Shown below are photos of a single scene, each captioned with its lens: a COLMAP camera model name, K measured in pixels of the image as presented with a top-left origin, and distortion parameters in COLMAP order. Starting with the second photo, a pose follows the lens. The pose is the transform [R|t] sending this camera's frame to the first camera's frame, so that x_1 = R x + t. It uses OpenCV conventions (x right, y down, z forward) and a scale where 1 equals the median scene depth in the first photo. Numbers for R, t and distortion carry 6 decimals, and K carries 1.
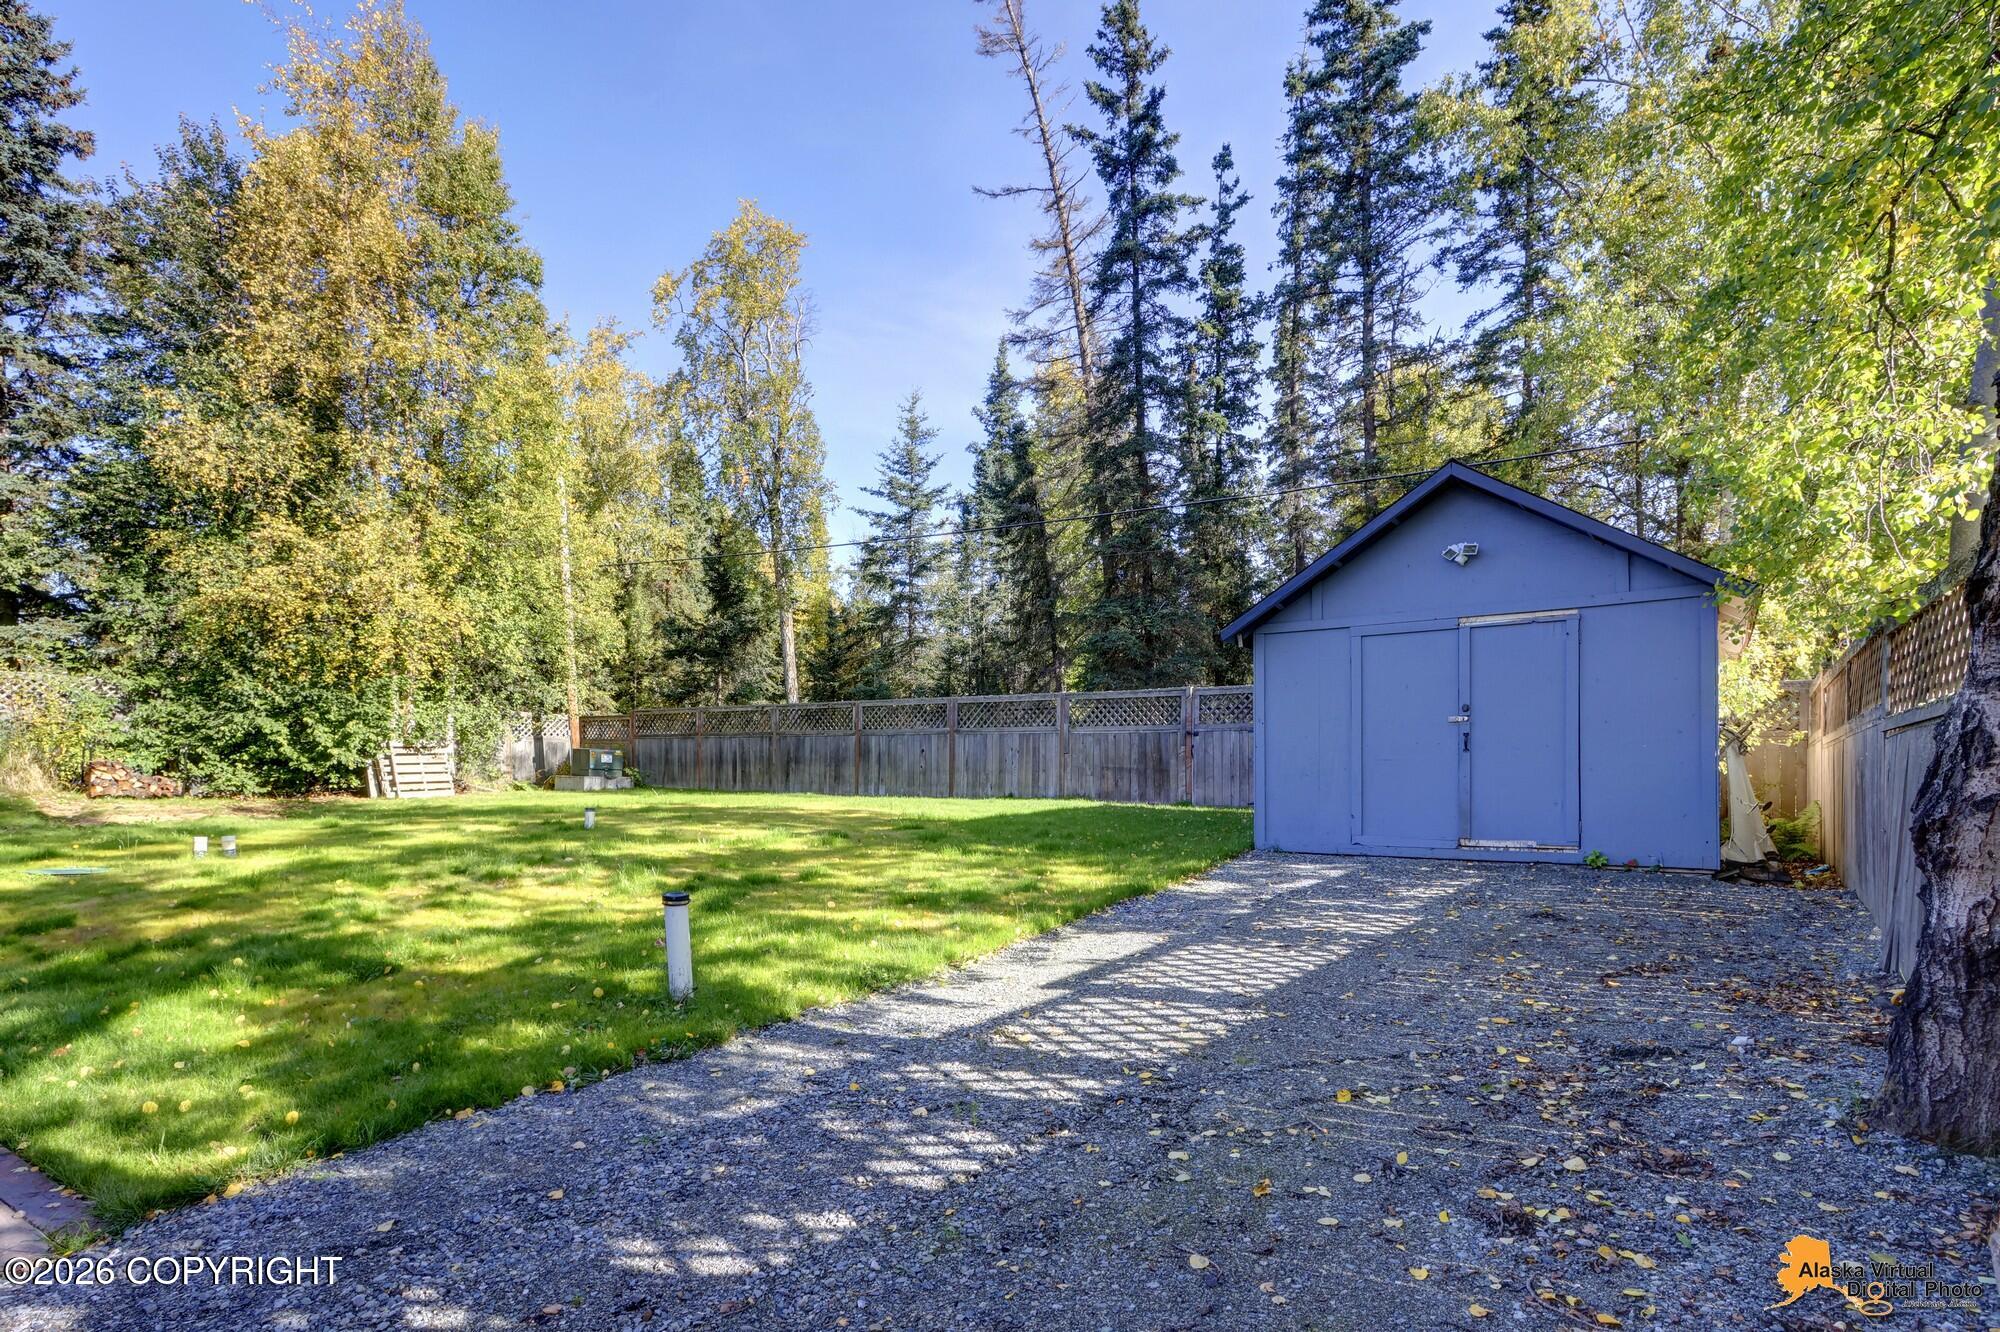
lens RADIAL K [[964.0, 0, 999.7], [0, 964.0, 720.8], [0, 0, 1]] dist [-0.003022, -0.000315]
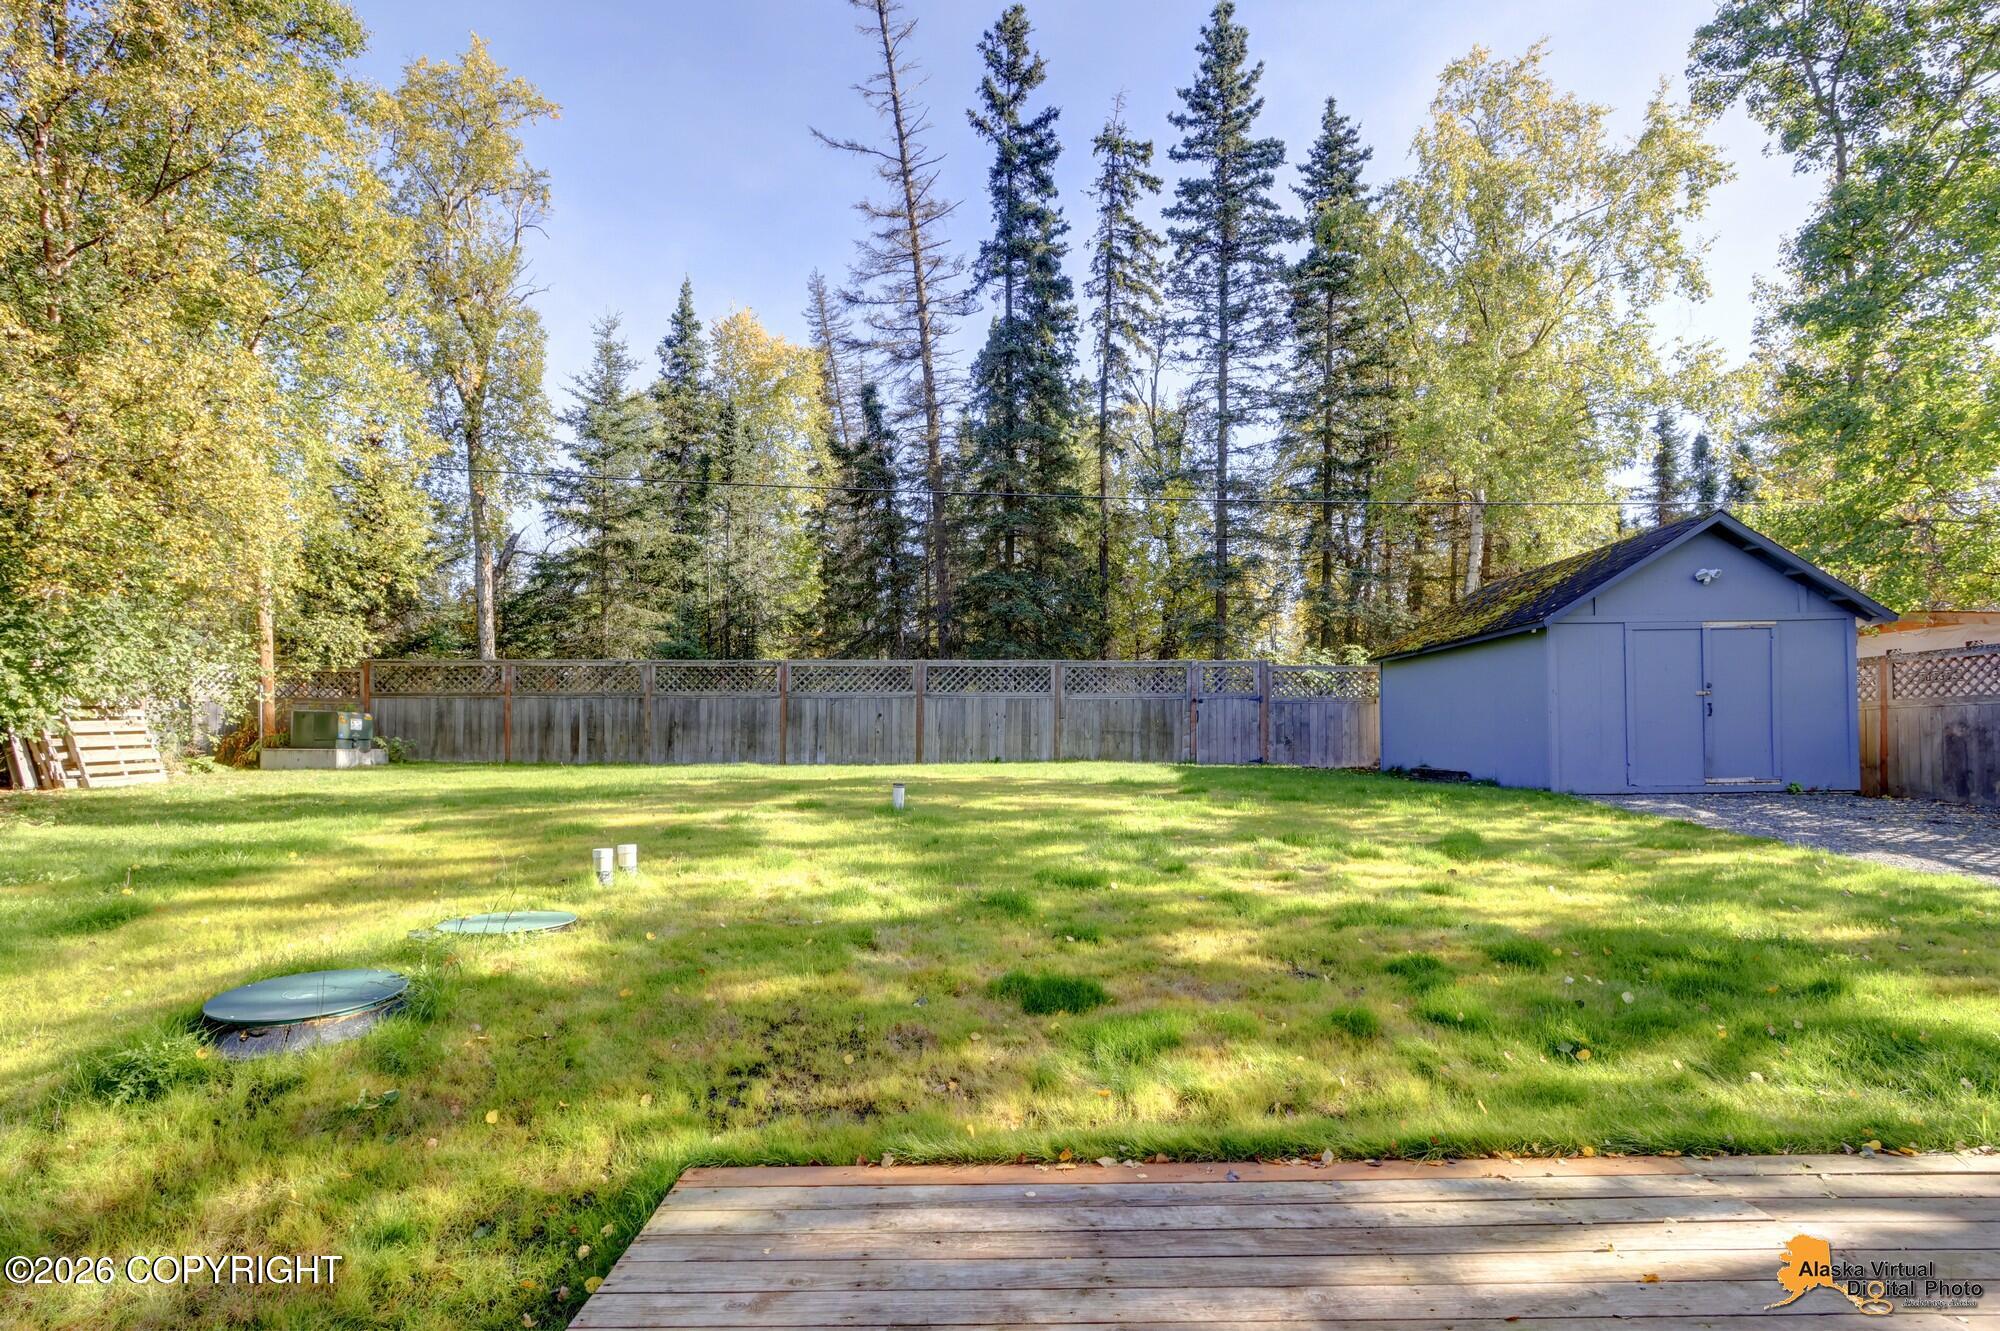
lens RADIAL K [[916.4, 0, 981.5], [0, 916.4, 673.0], [0, 0, 1]] dist [0.005919, 0.000013]
pose [[0.835441, 0.029106, 0.548810, -0.442563], [-0.019619, 0.999540, -0.023146, 0.007878], [-0.549231, 0.008571, 0.835627, 0.173143]]
